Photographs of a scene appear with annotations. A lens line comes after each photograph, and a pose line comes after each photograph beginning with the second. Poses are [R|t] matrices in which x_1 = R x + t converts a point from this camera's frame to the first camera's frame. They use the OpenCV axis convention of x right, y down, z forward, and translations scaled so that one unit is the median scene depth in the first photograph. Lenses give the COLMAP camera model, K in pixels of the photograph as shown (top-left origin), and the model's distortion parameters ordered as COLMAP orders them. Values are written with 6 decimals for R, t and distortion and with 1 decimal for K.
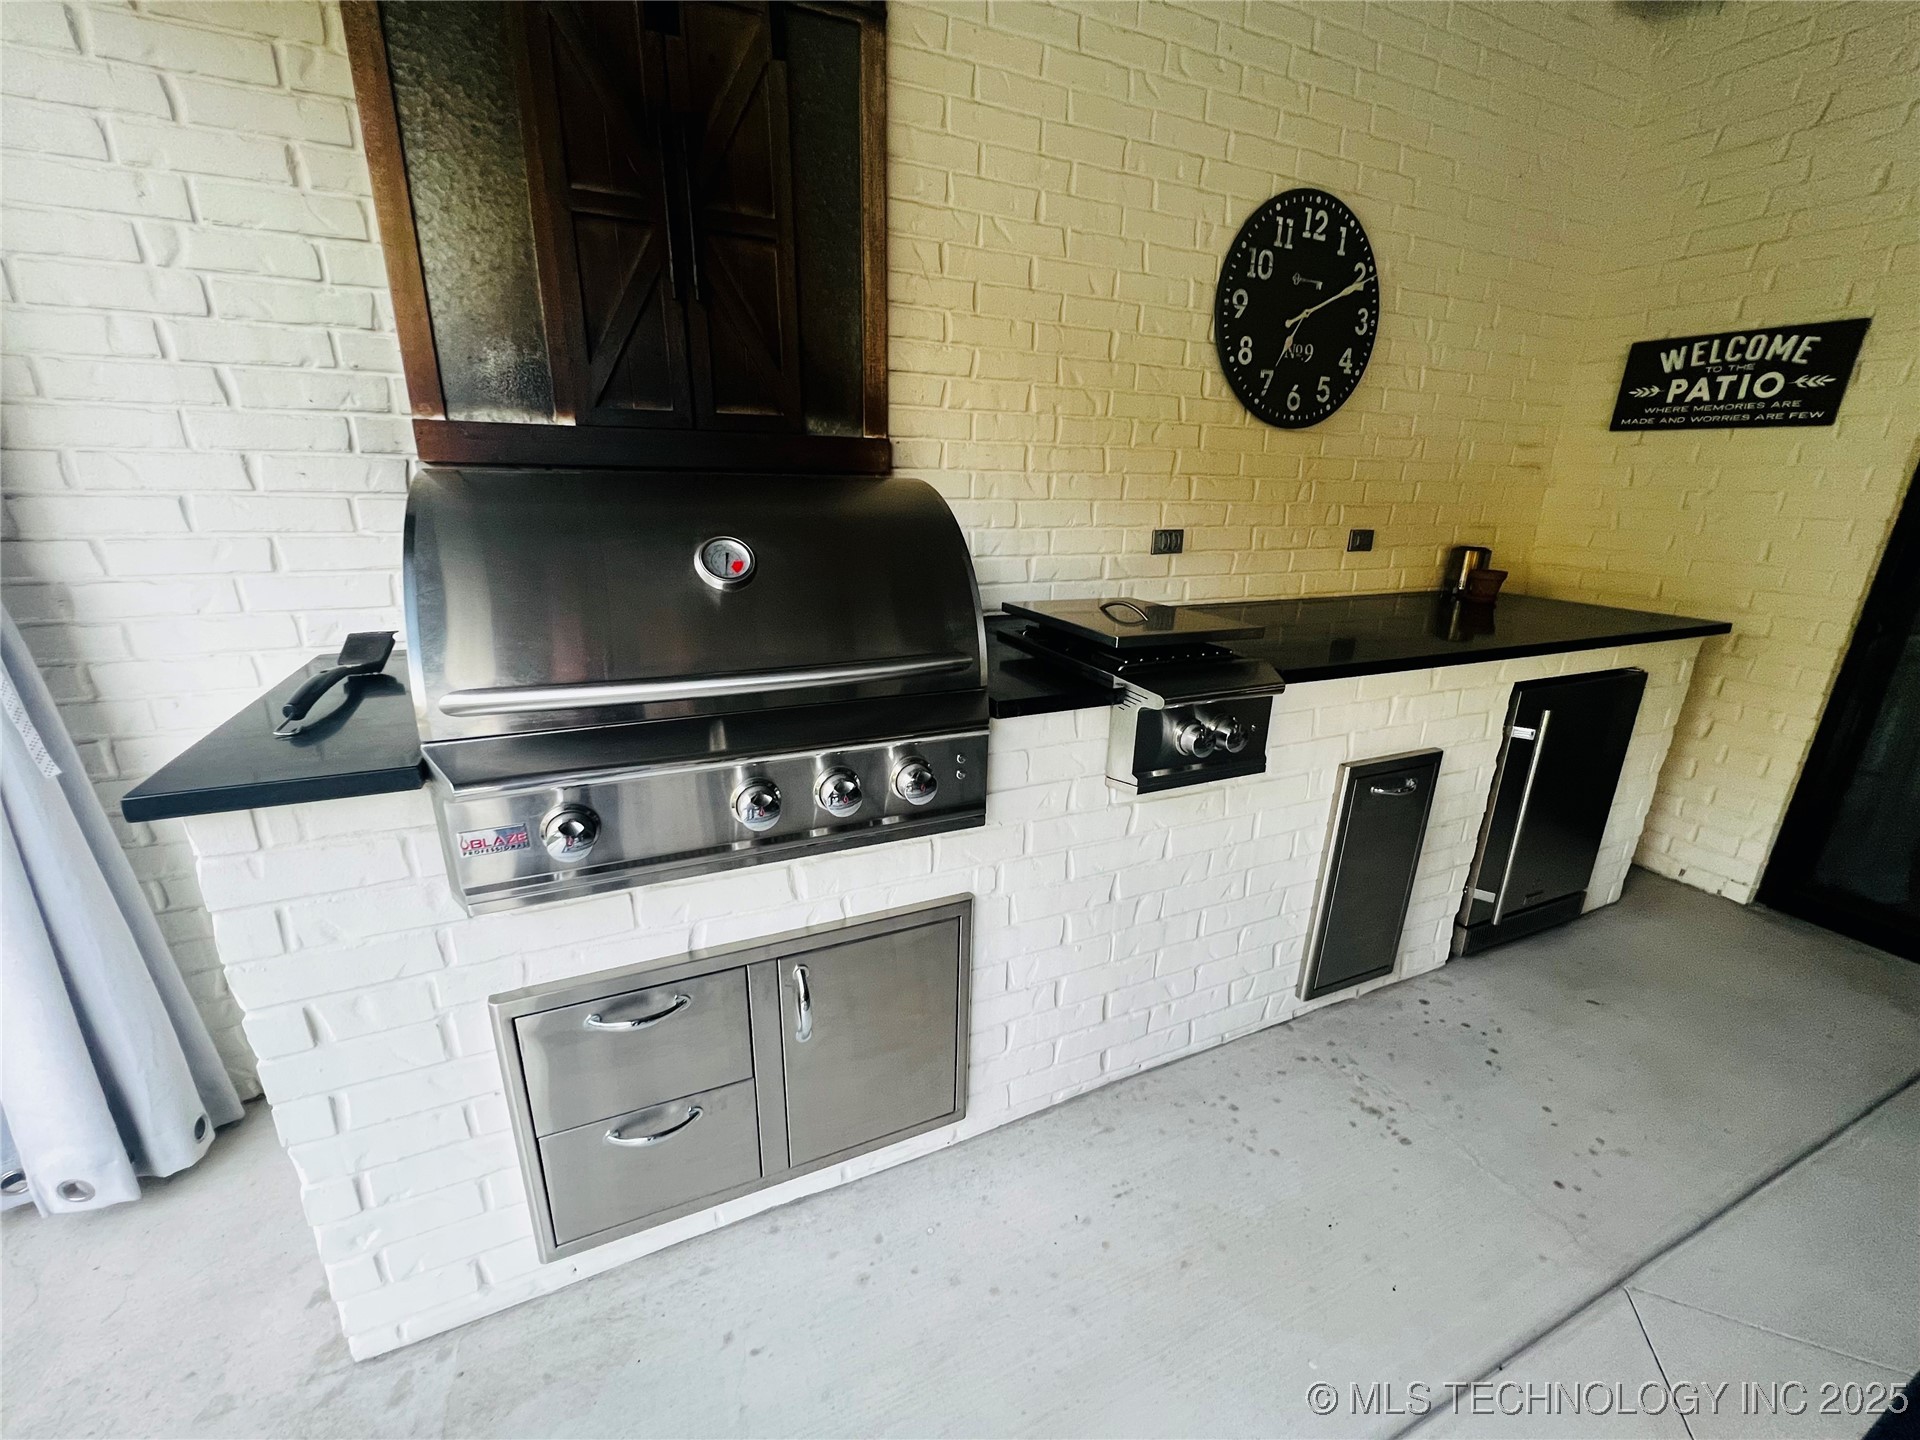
lens RADIAL K [[771.5, 0, 963.4], [0, 771.5, 712.5], [0, 0, 1]] dist [-0.000078, 0.000459]
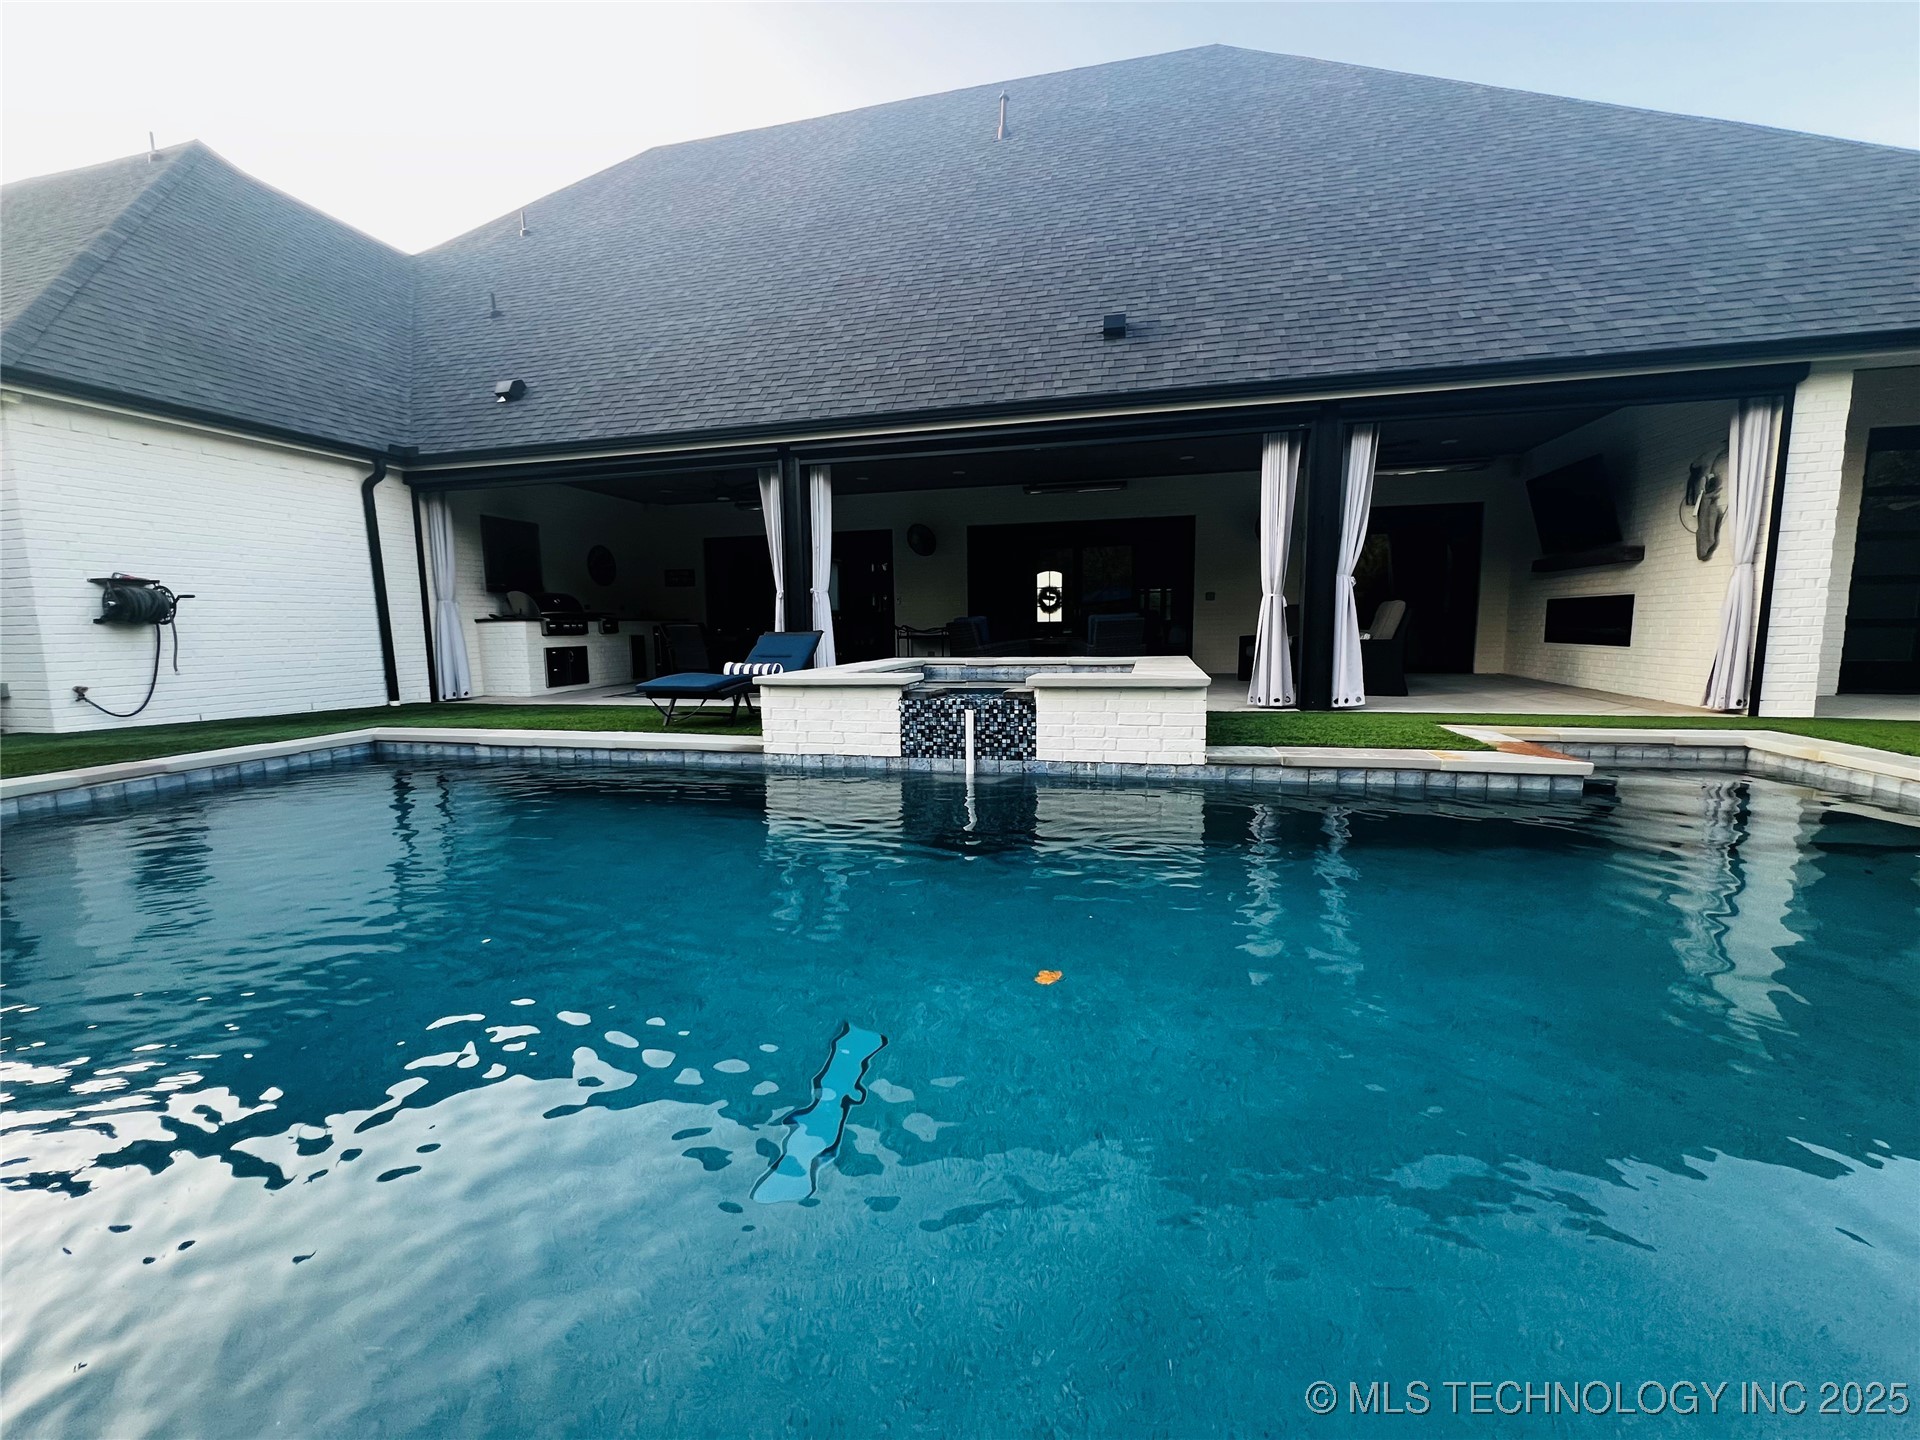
lens RADIAL K [[771.5, 0, 963.4], [0, 771.5, 712.5], [0, 0, 1]] dist [-0.000078, 0.000459]
pose [[0.613294, -0.121135, 0.780511, -2.279064], [0.259423, 0.964242, -0.054195, 1.376793], [-0.746036, 0.235720, 0.622789, -3.883726]]
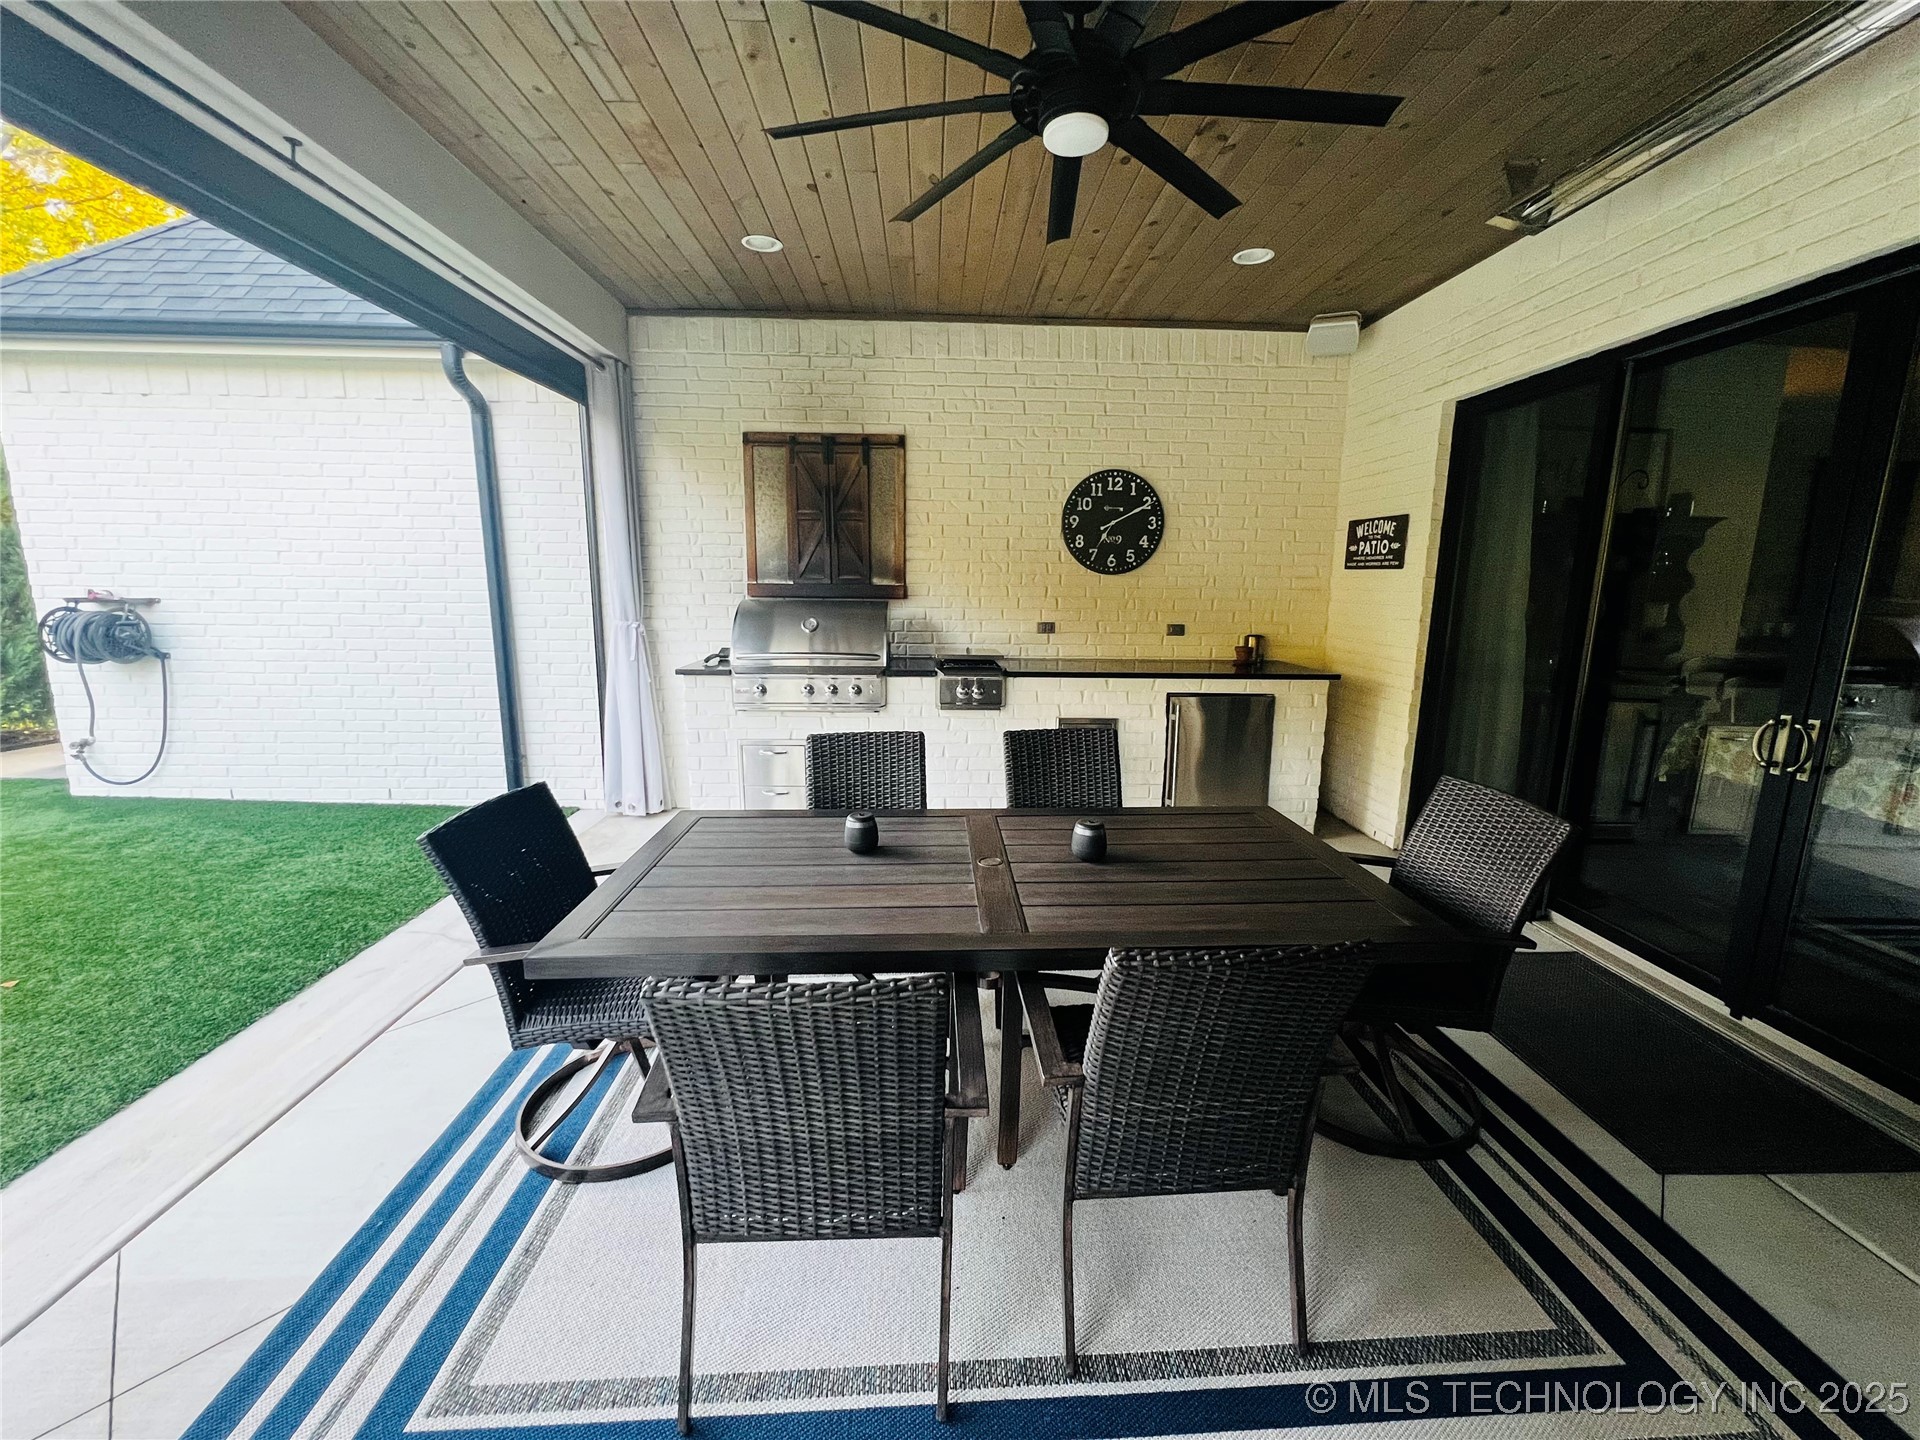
lens RADIAL K [[771.5, 0, 963.4], [0, 771.5, 712.5], [0, 0, 1]] dist [-0.000078, 0.000459]
pose [[0.927421, 0.050470, -0.370599, 0.843407], [-0.101207, 0.987752, -0.118753, 0.278113], [0.360066, 0.147642, 0.921170, -0.980359]]
